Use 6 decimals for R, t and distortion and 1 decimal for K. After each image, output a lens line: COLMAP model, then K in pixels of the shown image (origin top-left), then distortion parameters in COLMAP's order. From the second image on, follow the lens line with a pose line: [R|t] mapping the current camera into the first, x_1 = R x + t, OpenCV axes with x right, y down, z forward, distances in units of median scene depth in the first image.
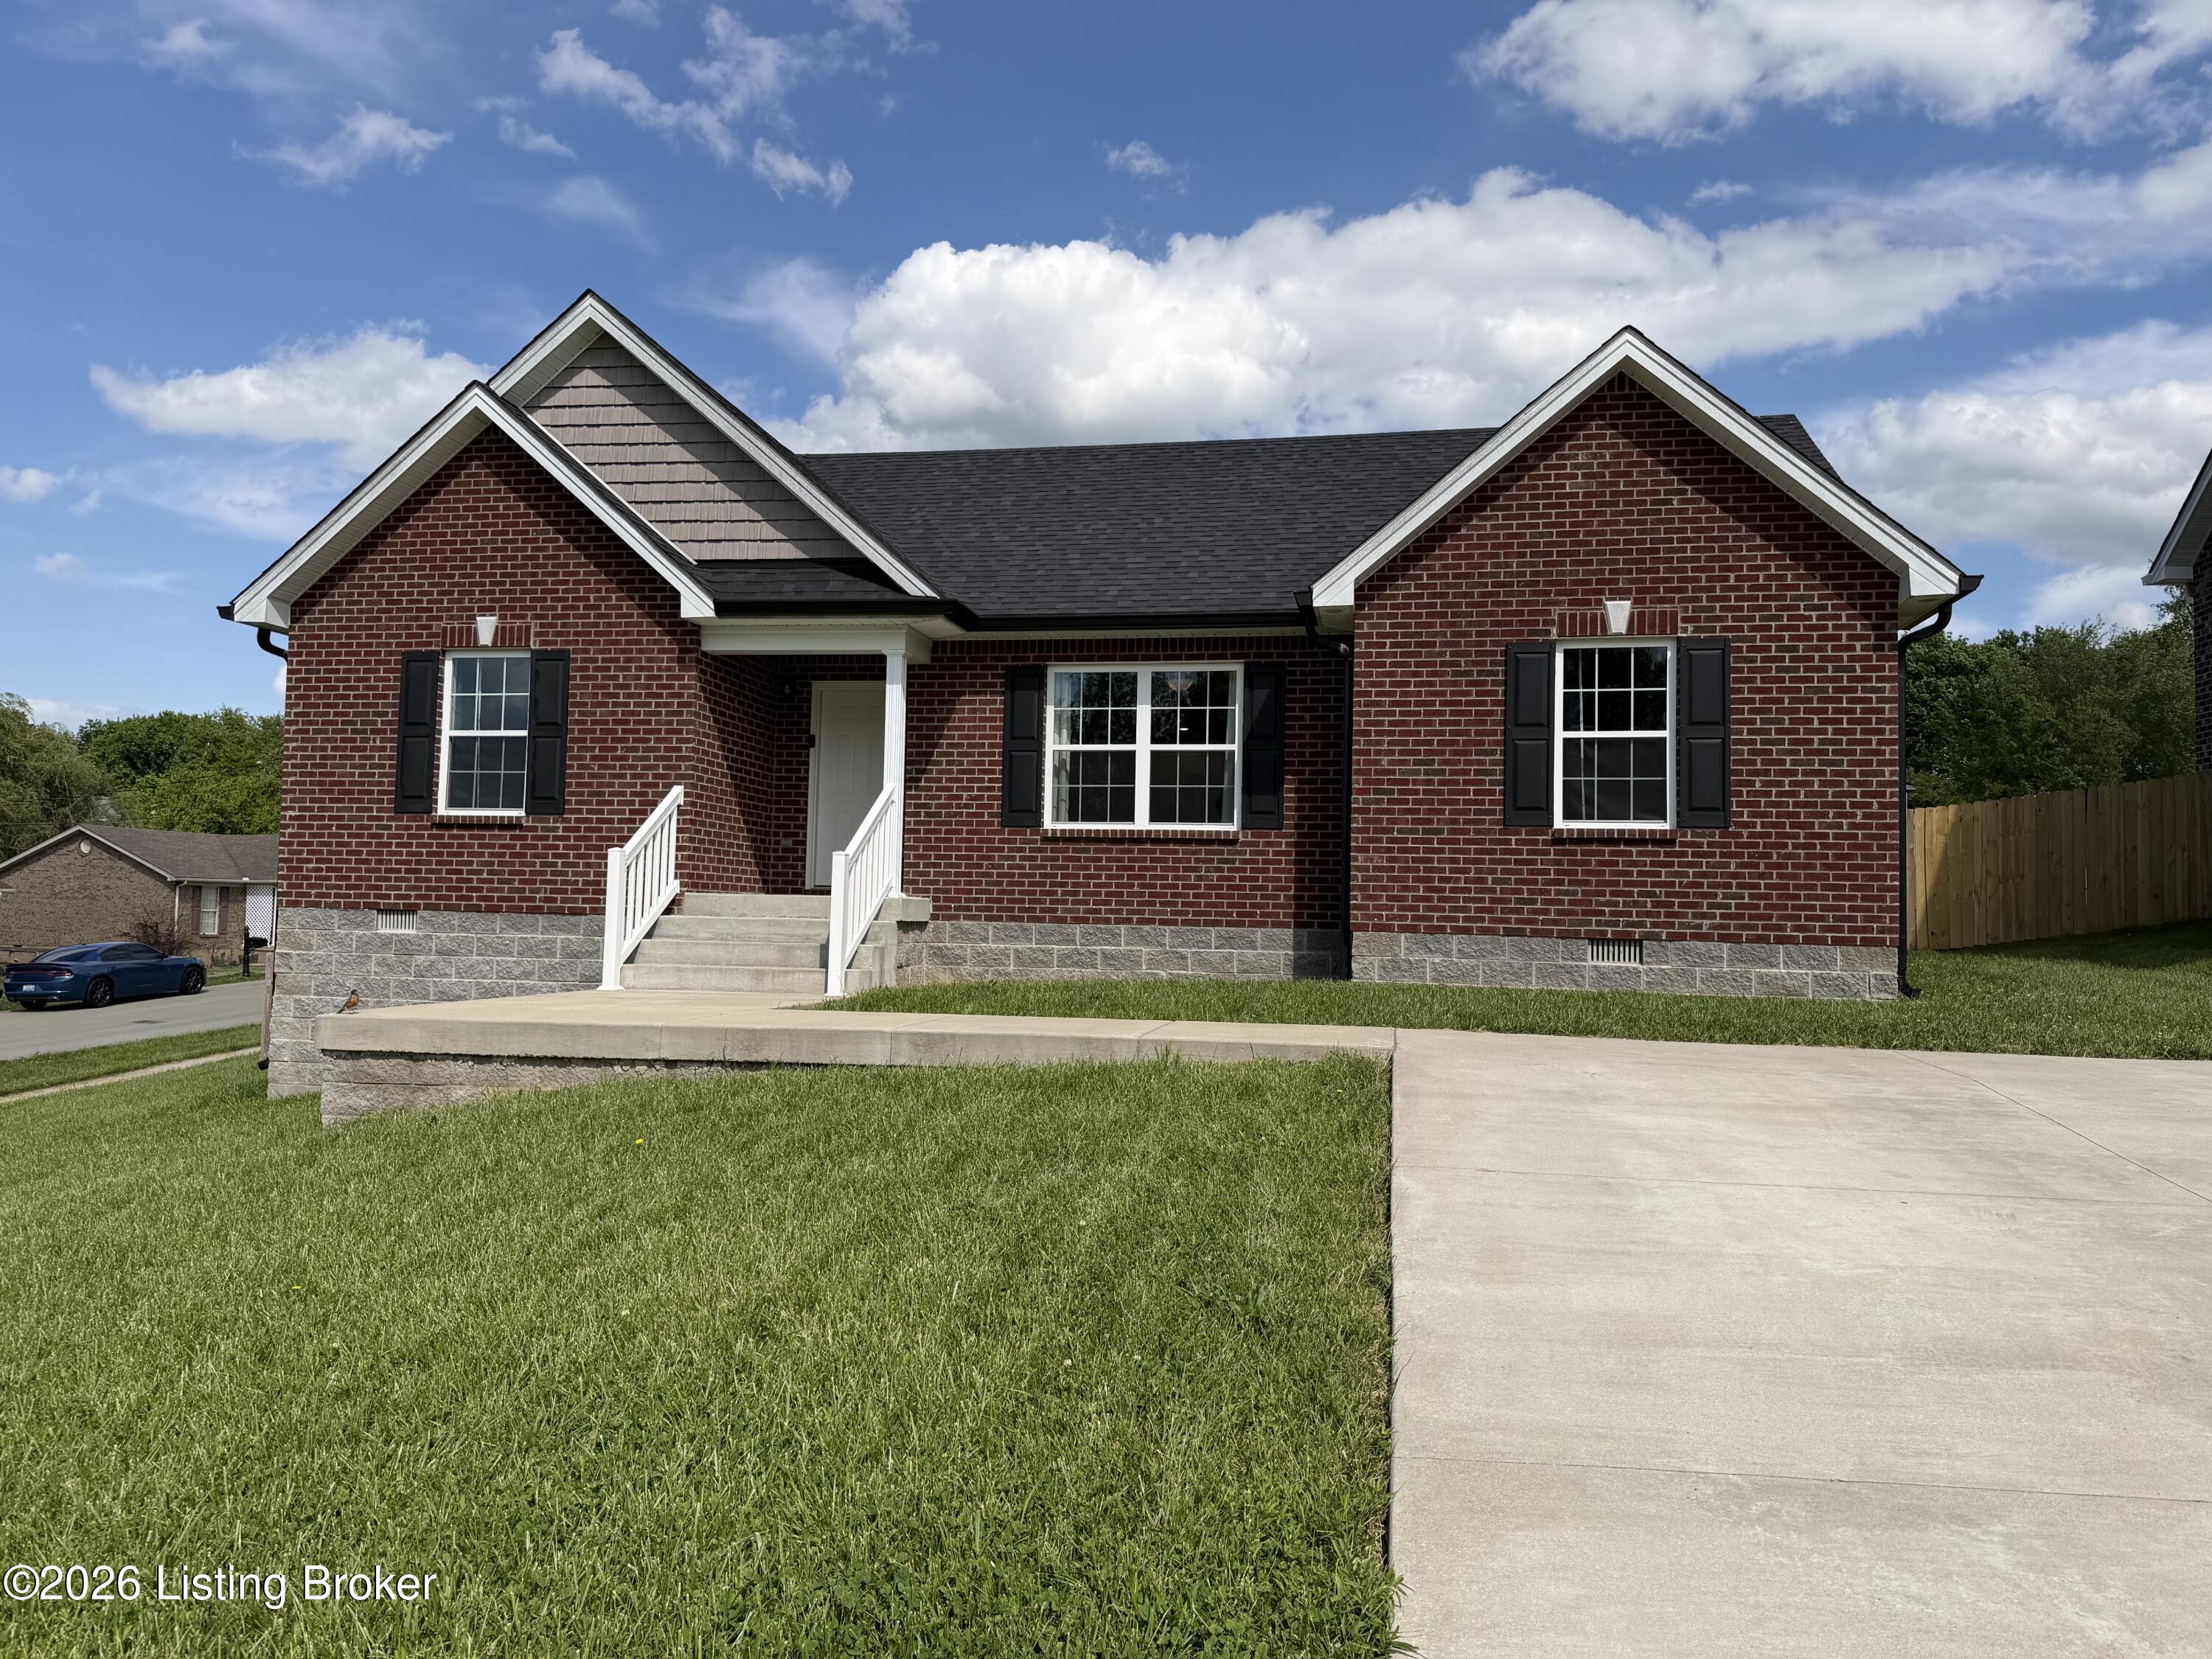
lens RADIAL K [[1543.6, 0, 1128.6], [0, 1543.6, 838.2], [0, 0, 1]] dist [0.100432, -0.130999]
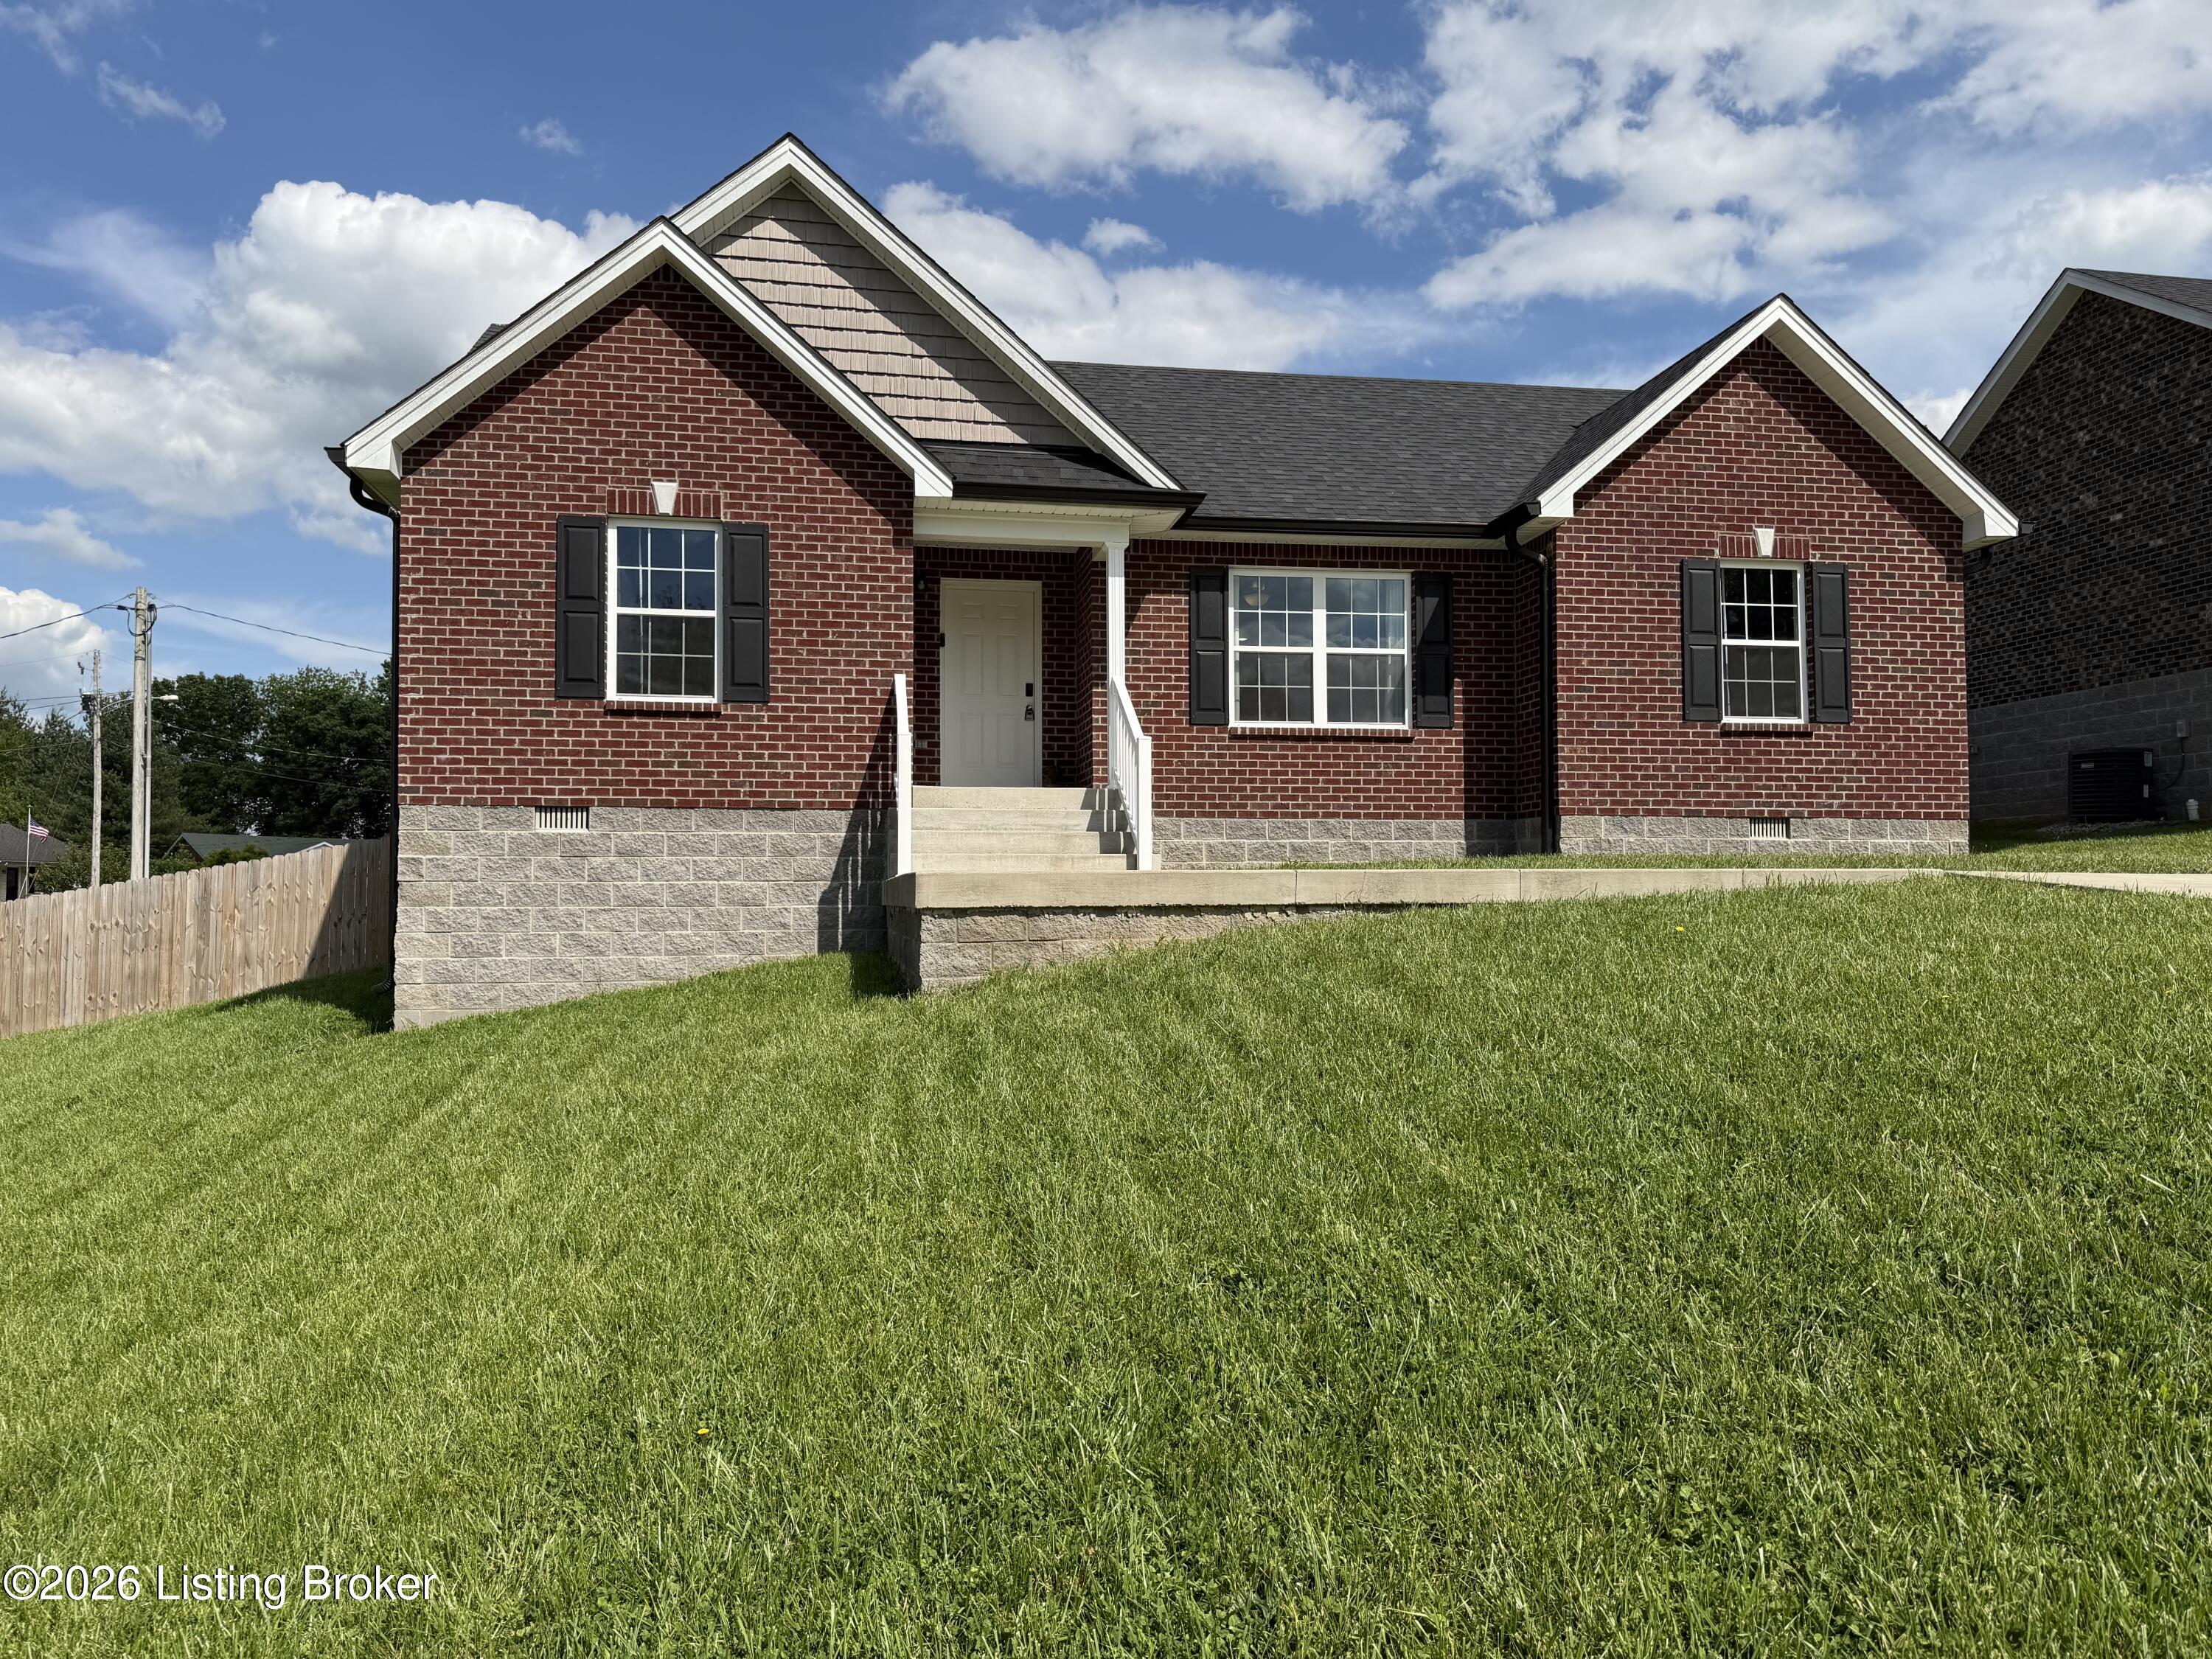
lens RADIAL K [[1543.6, 0, 1129.1], [0, 1543.6, 836.4], [0, 0, 1]] dist [0.100432, -0.130999]
pose [[0.936466, -0.009547, 0.350628, -0.488829], [0.005360, 0.999902, 0.012911, 0.054282], [-0.350717, -0.010211, 0.936426, 0.060687]]
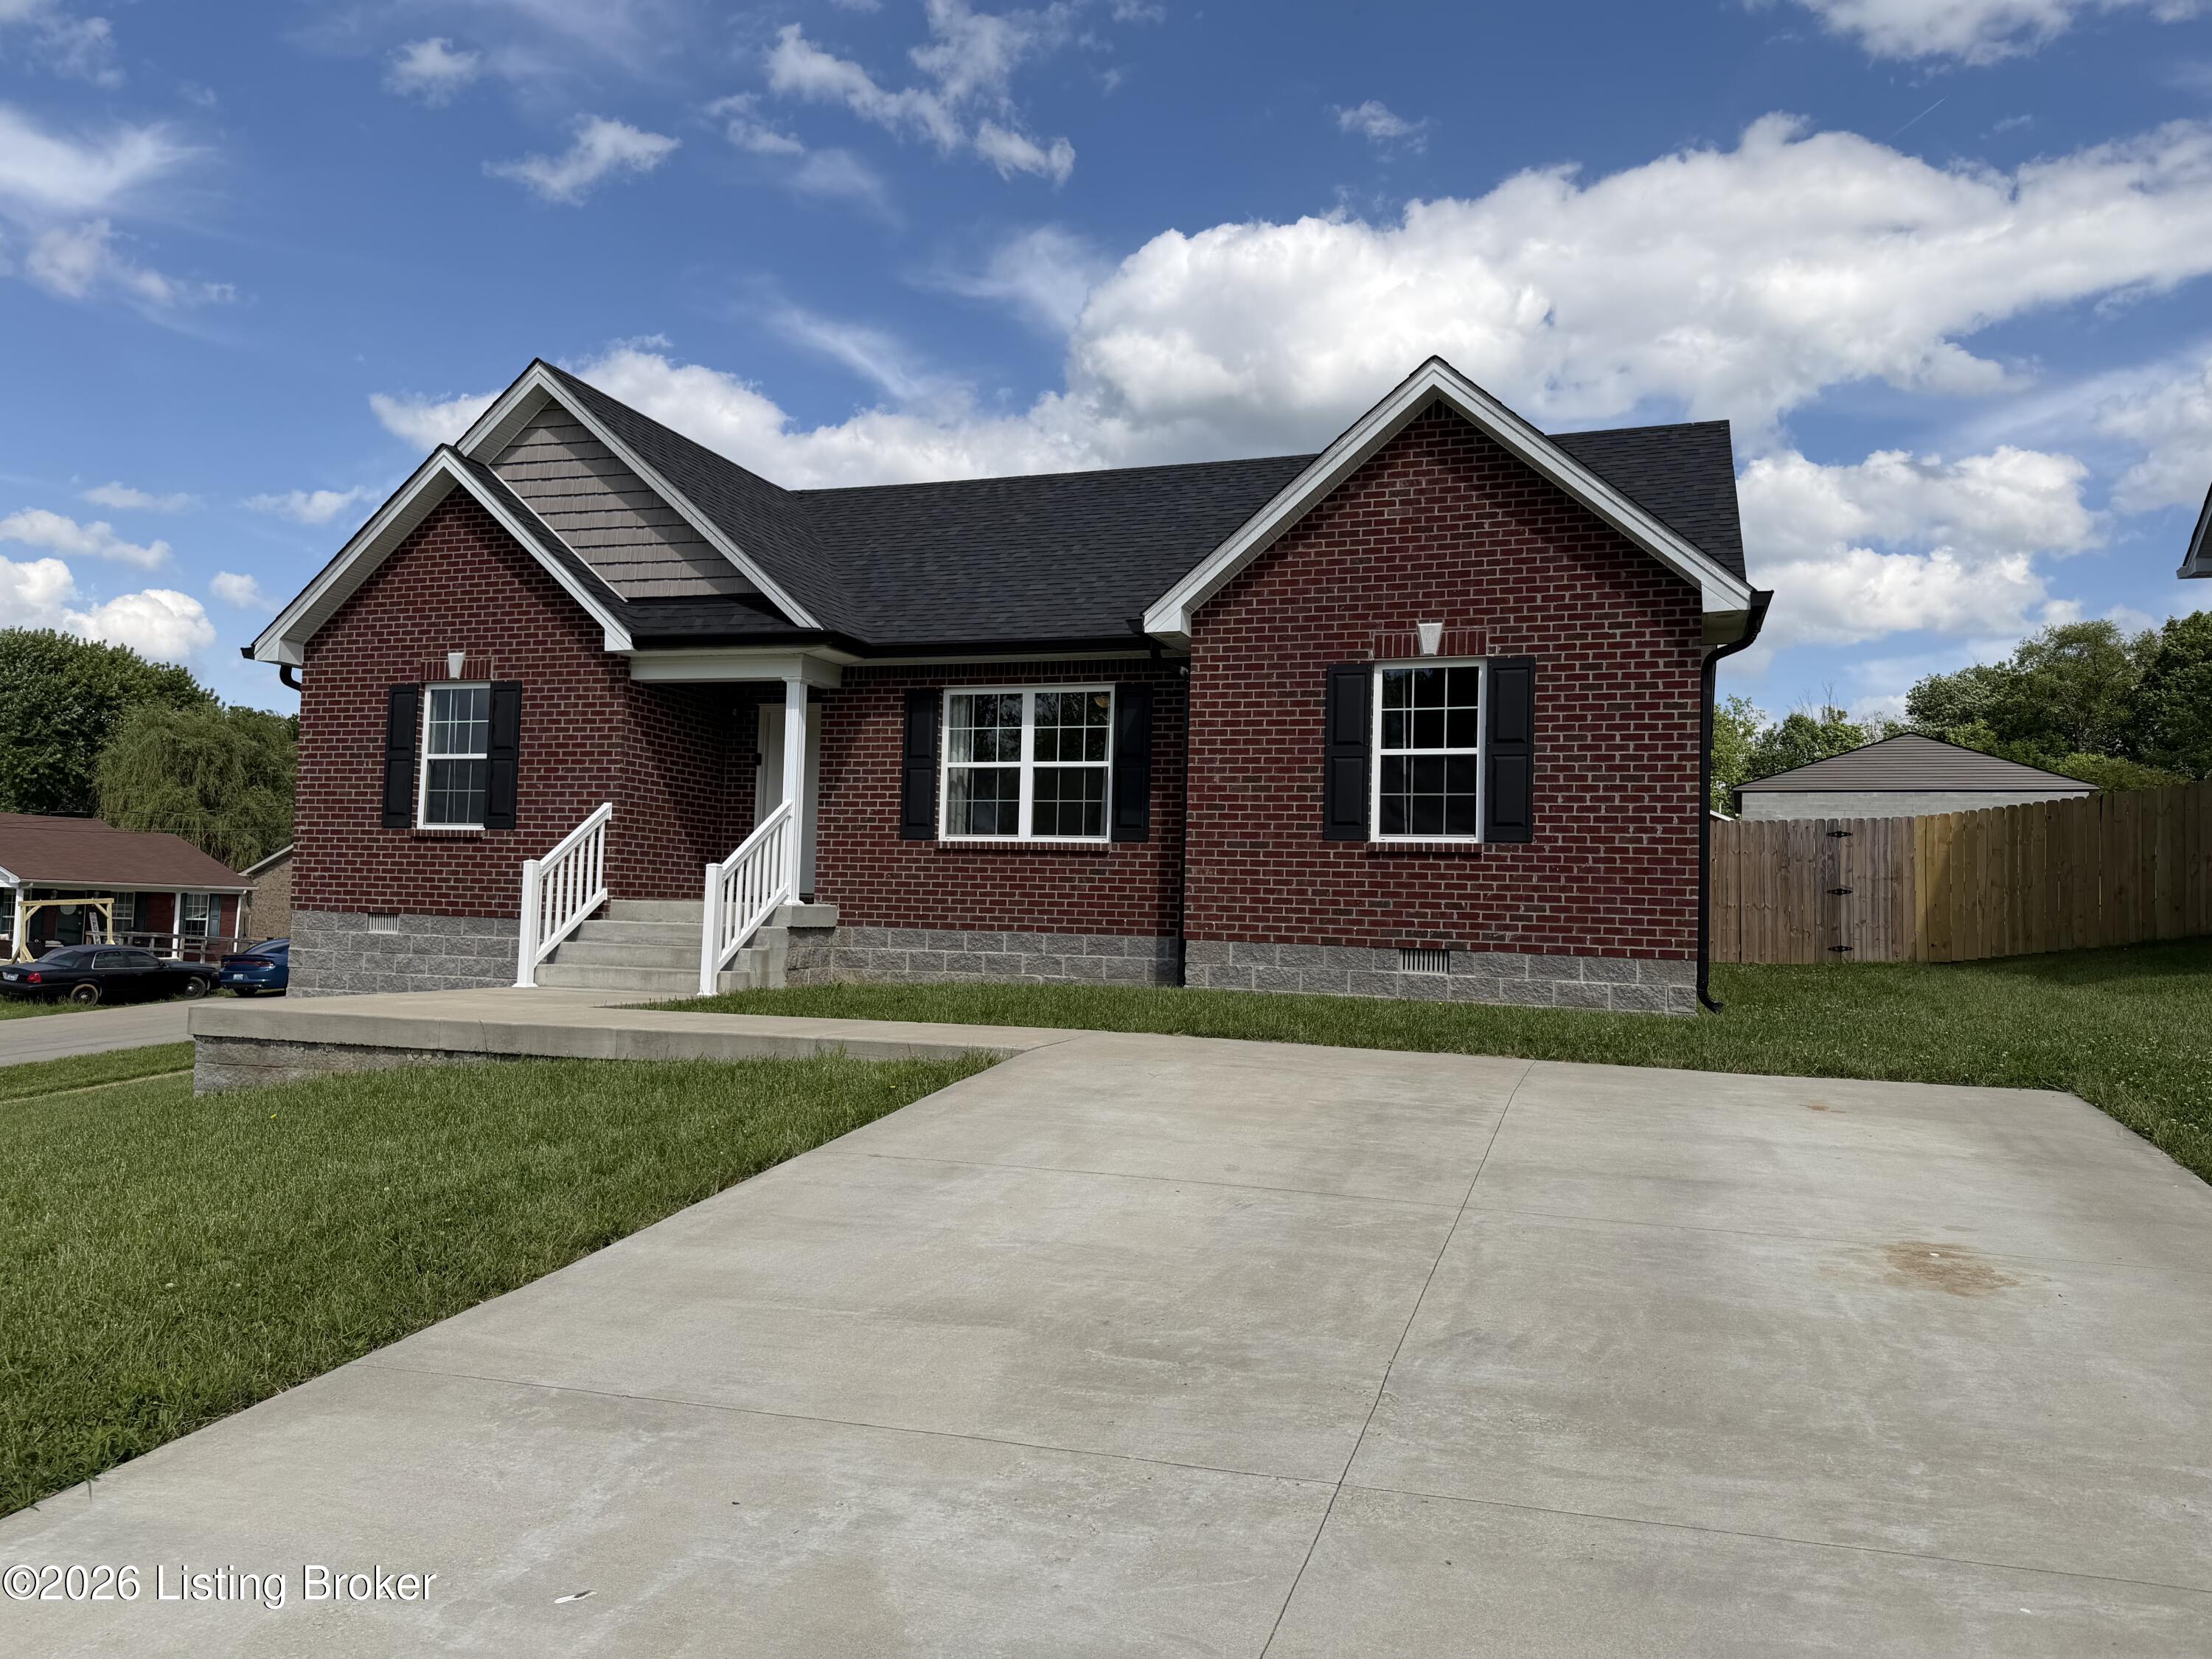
lens RADIAL K [[1543.6, 0, 1140.6], [0, 1543.6, 830.1], [0, 0, 1]] dist [0.100432, -0.130999]
pose [[0.989397, -0.001039, -0.145232, 0.244704], [0.000087, 0.999978, -0.006558, -0.006896], [0.145235, 0.006476, 0.989376, -0.040800]]
